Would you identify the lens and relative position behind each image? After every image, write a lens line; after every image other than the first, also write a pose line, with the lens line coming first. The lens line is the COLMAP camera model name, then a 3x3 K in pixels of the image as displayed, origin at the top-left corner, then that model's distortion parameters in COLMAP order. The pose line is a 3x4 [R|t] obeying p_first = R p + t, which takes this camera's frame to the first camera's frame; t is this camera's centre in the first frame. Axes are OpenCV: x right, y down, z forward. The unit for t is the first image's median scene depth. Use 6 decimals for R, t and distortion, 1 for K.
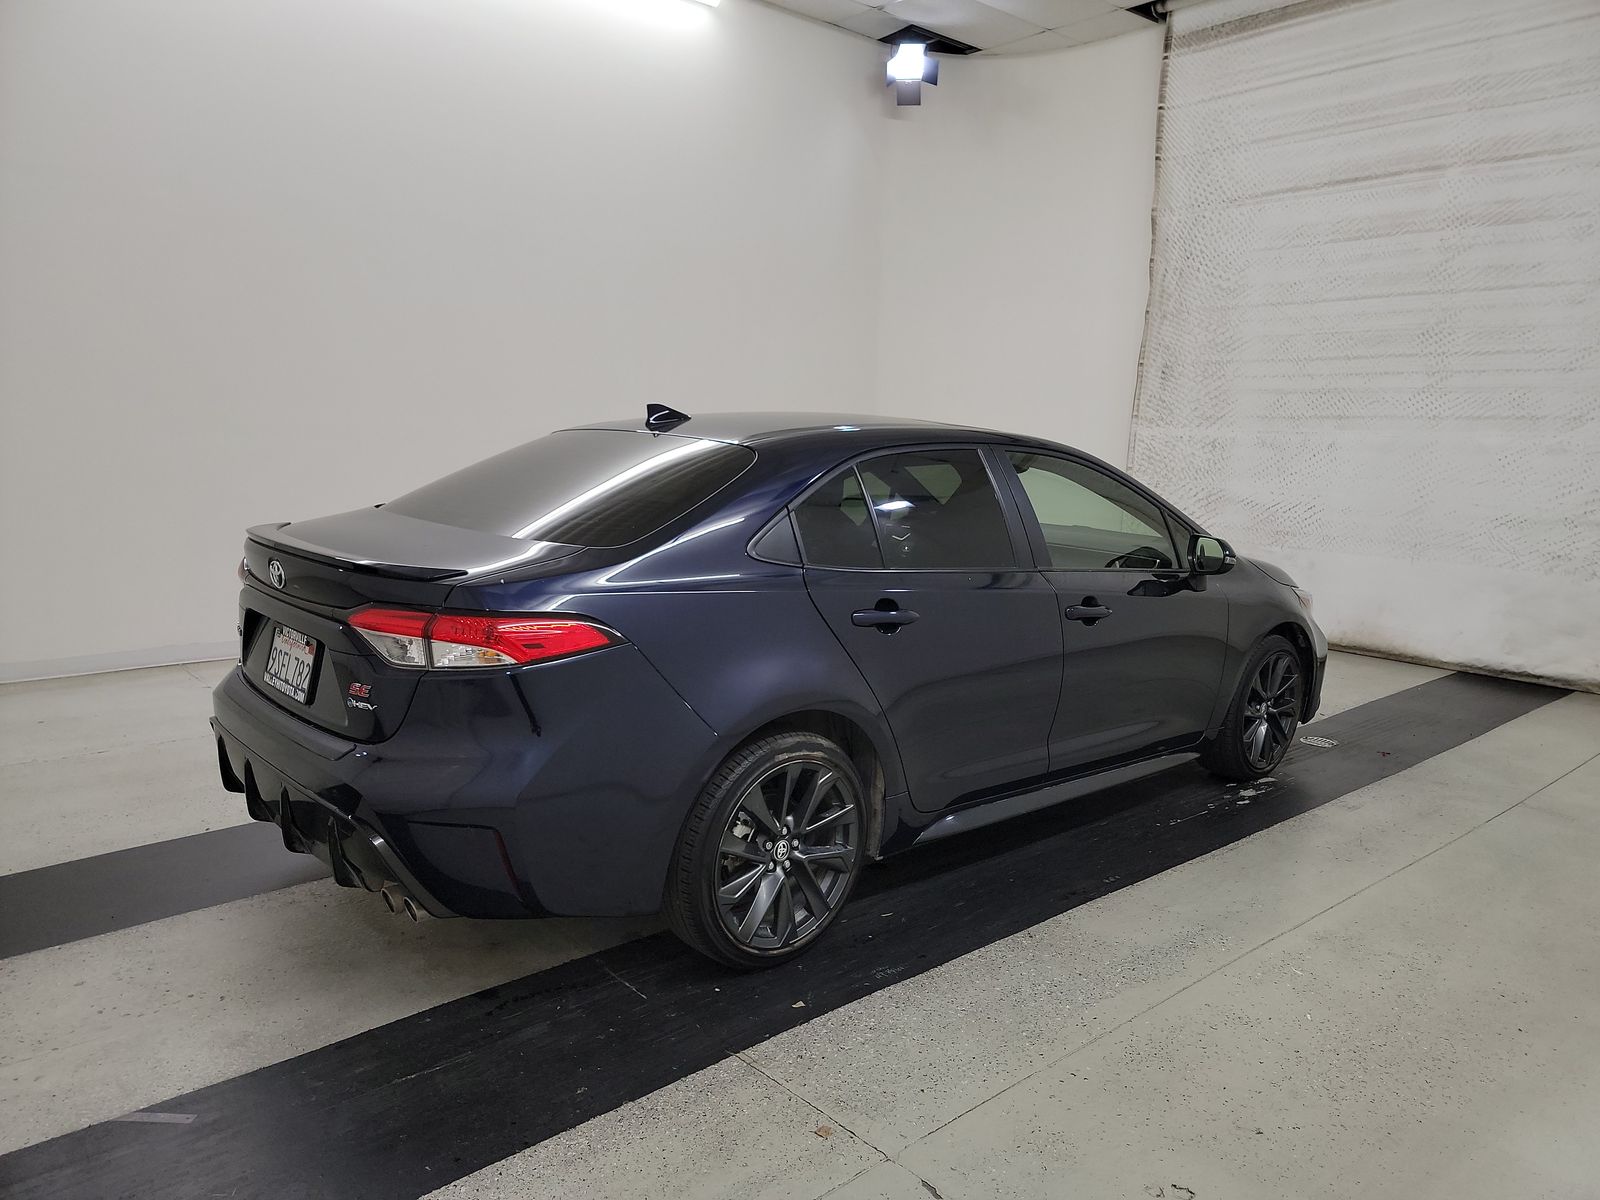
lens RADIAL K [[1105.1, 0, 809.7], [0, 1105.1, 608.6], [0, 0, 1]] dist [0.063810, -0.056198]
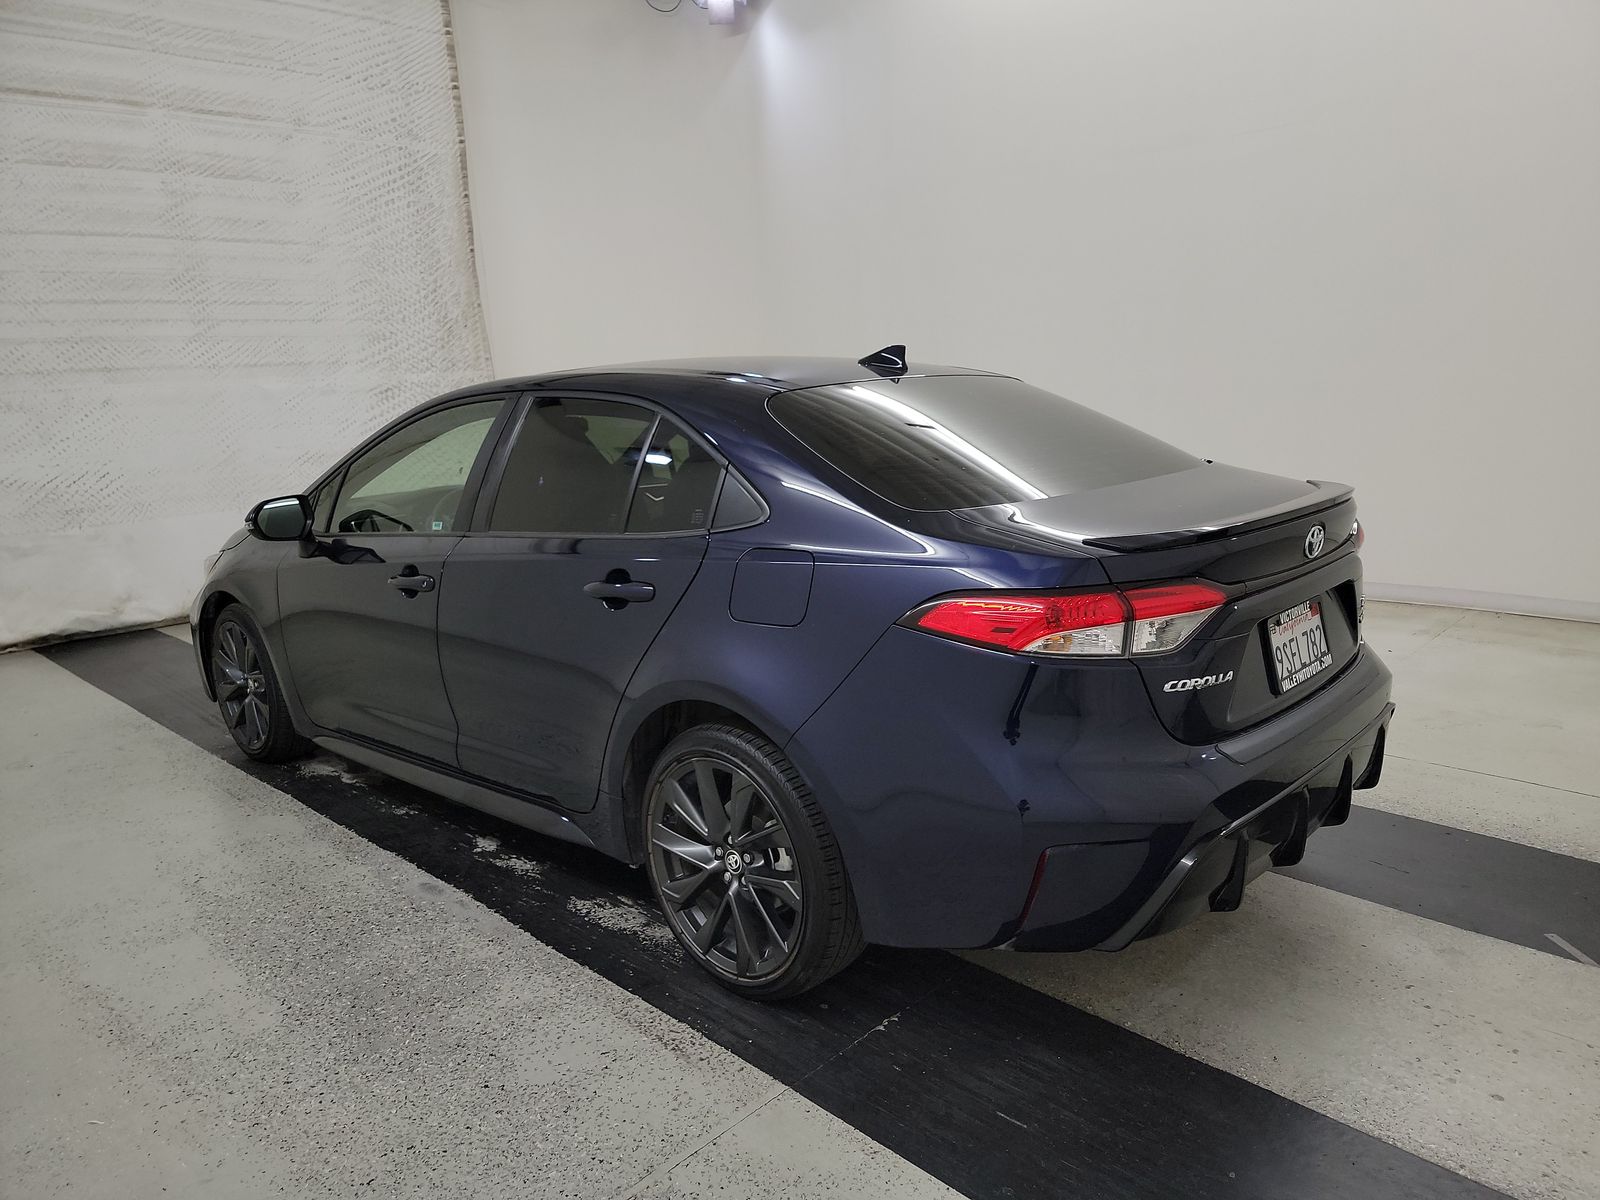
lens RADIAL K [[1105.1, 0, 816.5], [0, 1105.1, 598.2], [0, 0, 1]] dist [0.063810, -0.056198]
pose [[-0.073211, -0.229578, 0.970533, -0.498164], [0.203553, 0.949220, 0.239891, -0.104802], [-0.976323, 0.215118, -0.022762, 0.543591]]
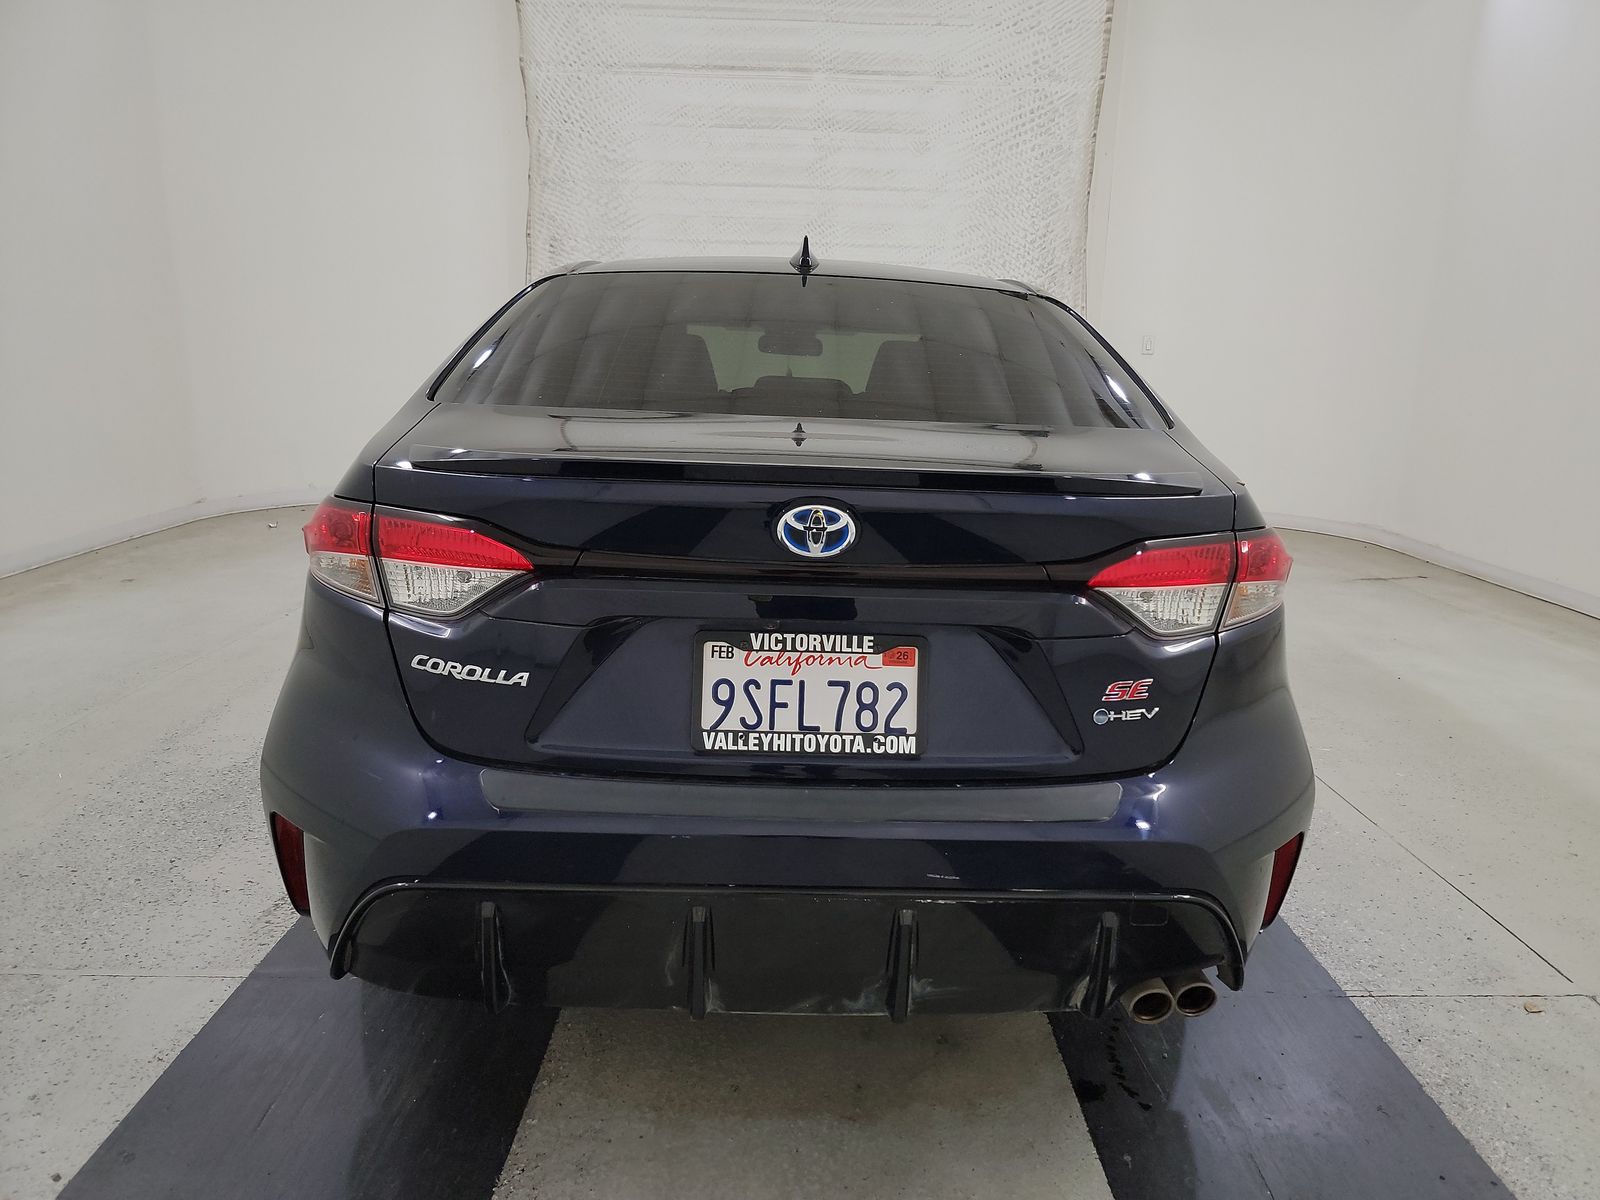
lens RADIAL K [[1105.1, 0, 814.0], [0, 1105.1, 592.7], [0, 0, 1]] dist [0.063810, -0.056198]
pose [[0.653389, -0.172523, 0.737102, -0.333476], [0.113154, 0.985004, 0.130243, -0.026760], [-0.748518, -0.001693, 0.663112, 0.259265]]
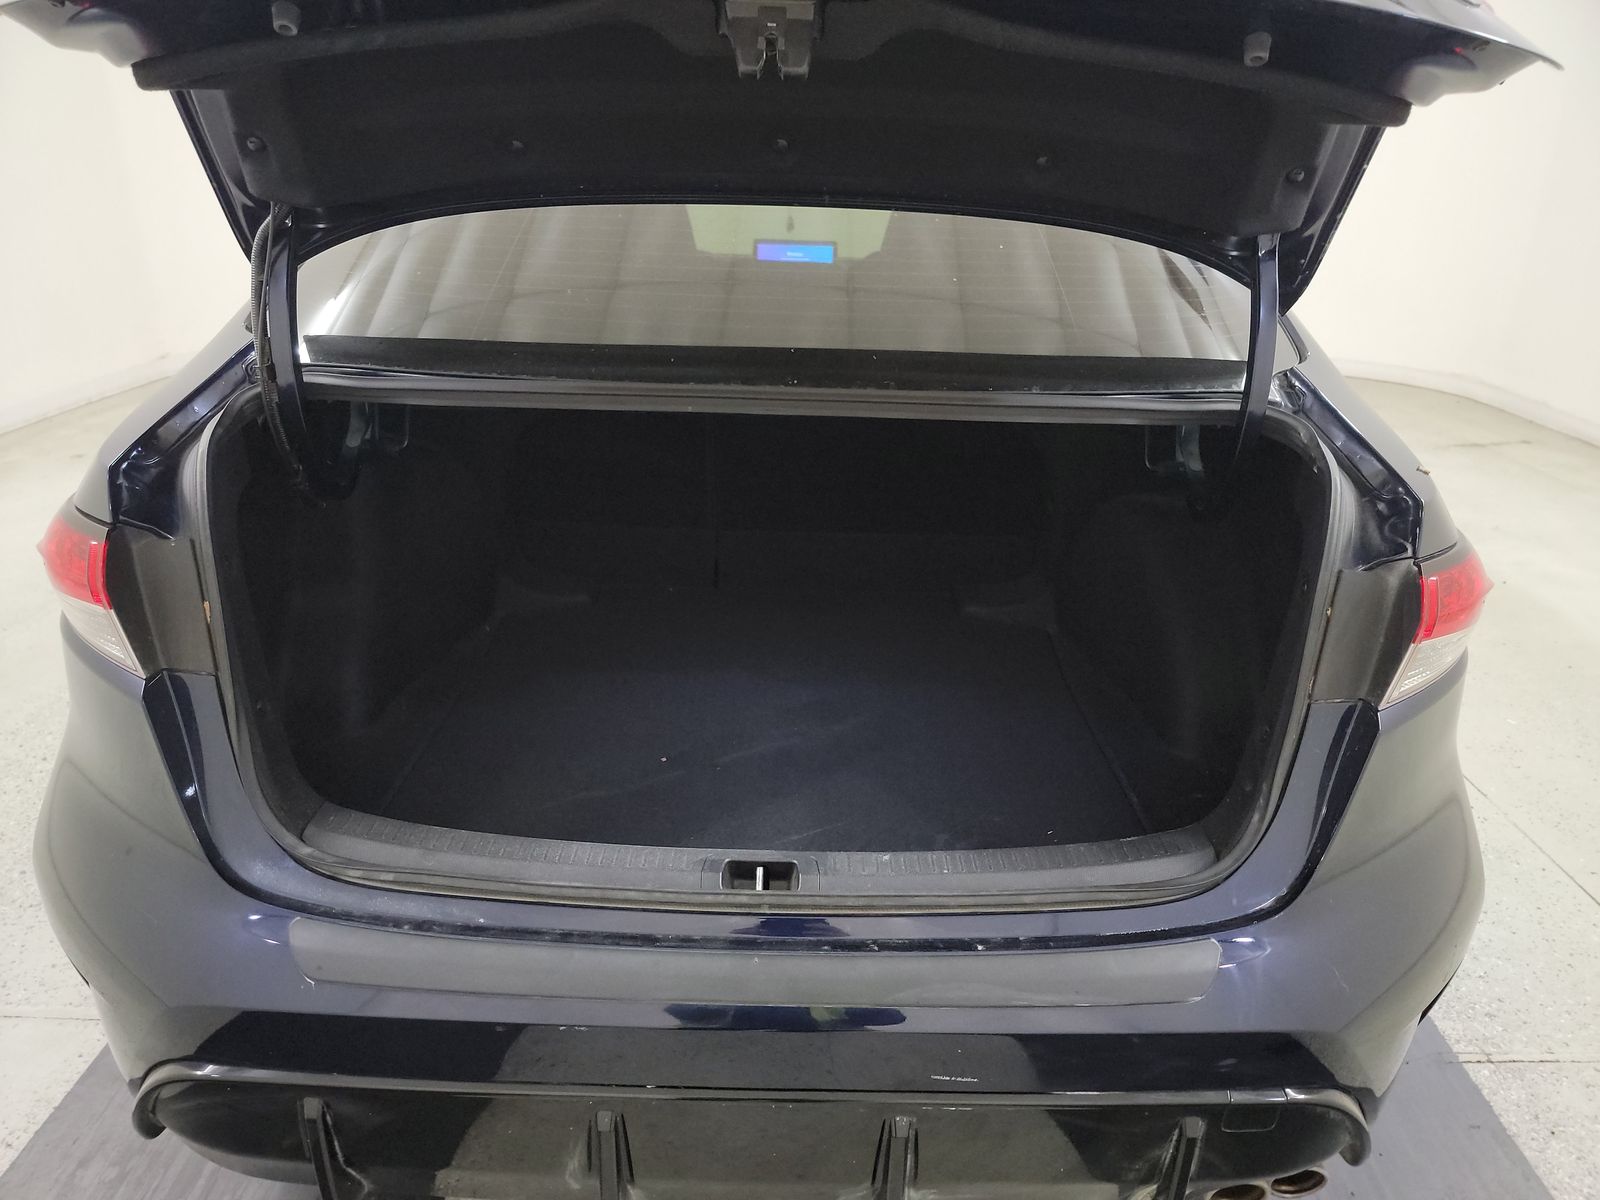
lens RADIAL K [[1105.1, 0, 799.5], [0, 1105.1, 607.6], [0, 0, 1]] dist [0.063810, -0.056198]
pose [[0.680862, -0.295400, 0.670199, -0.265053], [0.123014, 0.948180, 0.292953, -0.047991], [-0.722008, -0.117016, 0.681918, 0.302466]]
